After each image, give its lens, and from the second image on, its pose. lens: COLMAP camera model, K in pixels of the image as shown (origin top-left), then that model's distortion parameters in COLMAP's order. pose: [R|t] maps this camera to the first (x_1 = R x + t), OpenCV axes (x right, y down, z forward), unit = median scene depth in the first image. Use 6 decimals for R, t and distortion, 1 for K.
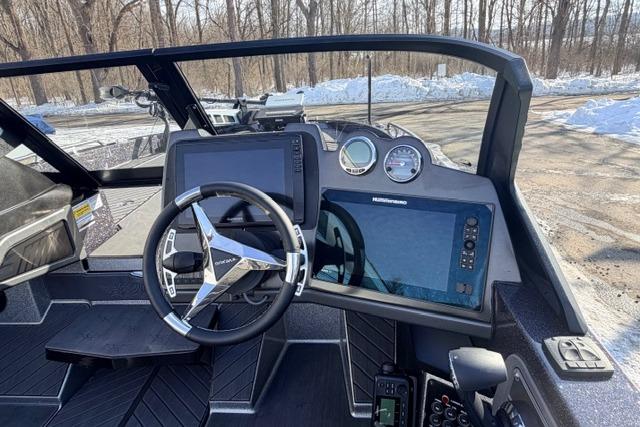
lens RADIAL K [[407.0, 0, 316.0], [0, 407.0, 216.5], [0, 0, 1]] dist [-0.008092, -0.002708]
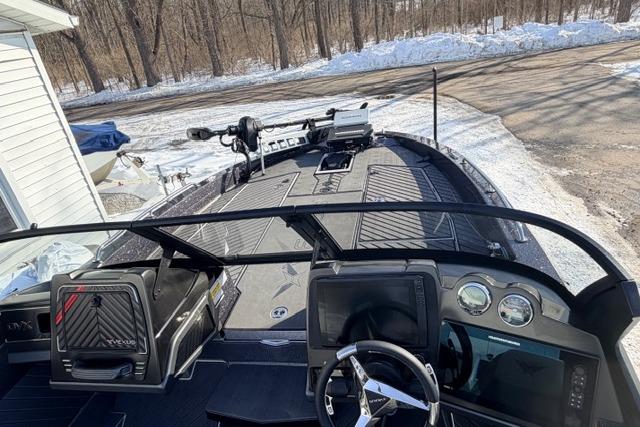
lens RADIAL K [[407.0, 0, 316.0], [0, 407.0, 216.5], [0, 0, 1]] dist [-0.008092, -0.002708]
pose [[0.992396, -0.044974, -0.114578, -0.046227], [0.057672, 0.992253, 0.110036, -0.119218], [0.108742, -0.115807, 0.987301, -0.044306]]
